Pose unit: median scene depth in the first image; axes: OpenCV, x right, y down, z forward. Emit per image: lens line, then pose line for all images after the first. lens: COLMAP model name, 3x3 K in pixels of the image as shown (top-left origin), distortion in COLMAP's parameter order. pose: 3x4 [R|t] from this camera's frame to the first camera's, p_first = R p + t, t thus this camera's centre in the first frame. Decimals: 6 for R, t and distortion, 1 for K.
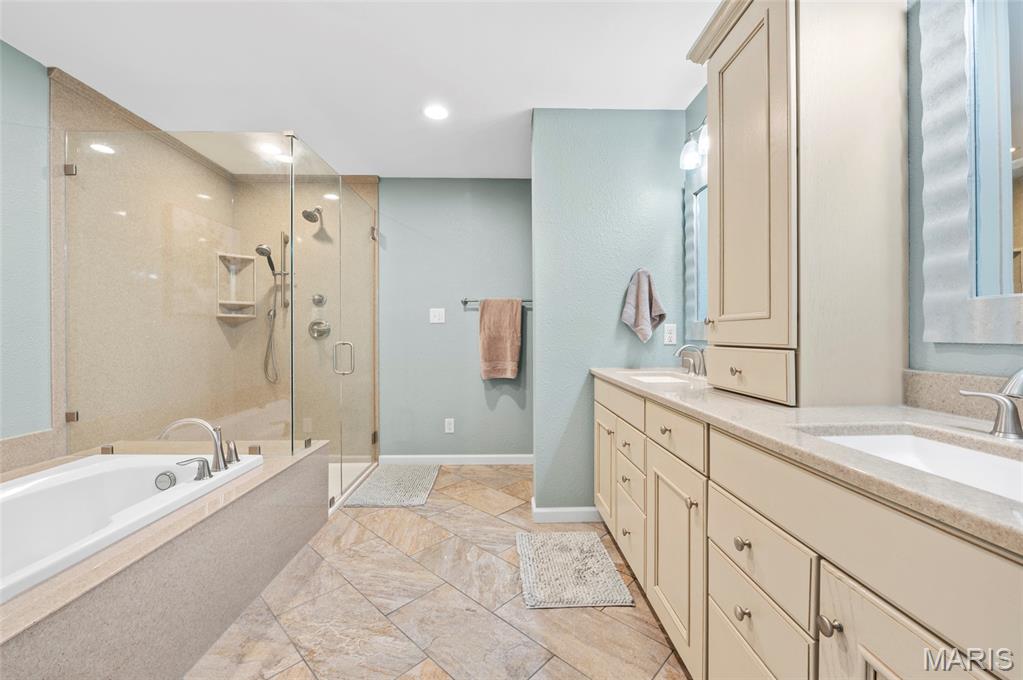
lens RADIAL K [[412.6, 0, 511.9], [0, 412.6, 338.4], [0, 0, 1]] dist [-0.014975, -0.000165]
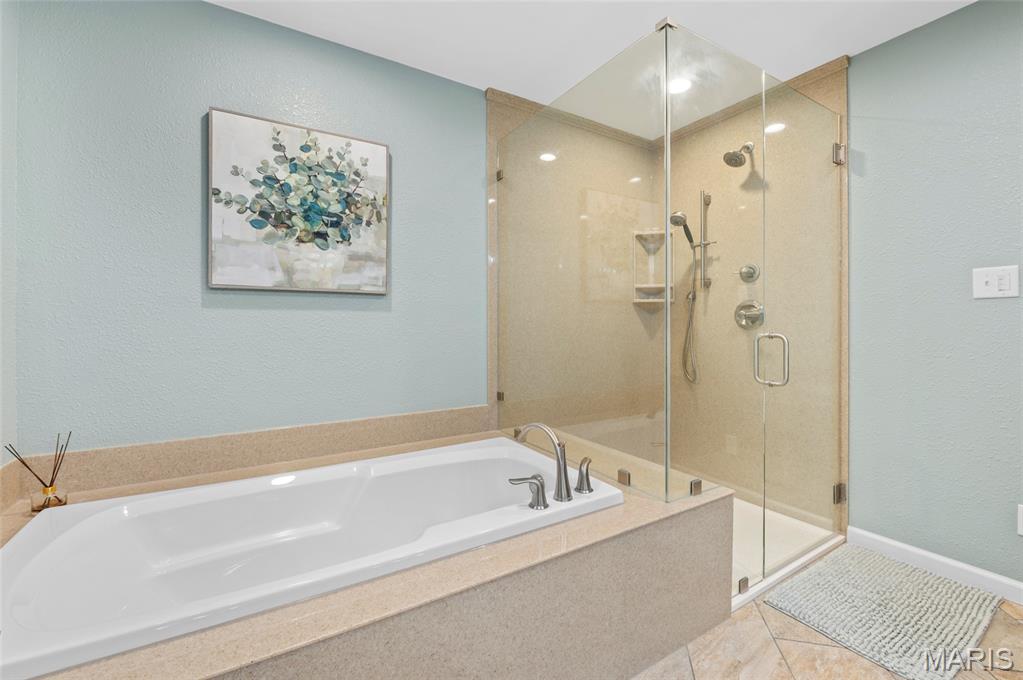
lens RADIAL K [[434.0, 0, 492.8], [0, 434.0, 324.3], [0, 0, 1]] dist [-0.006953, -0.002440]
pose [[0.496074, 0.001346, -0.868279, -0.039519], [-0.006254, 0.999978, -0.002023, -0.001140], [0.868258, 0.006433, 0.496071, 0.252319]]
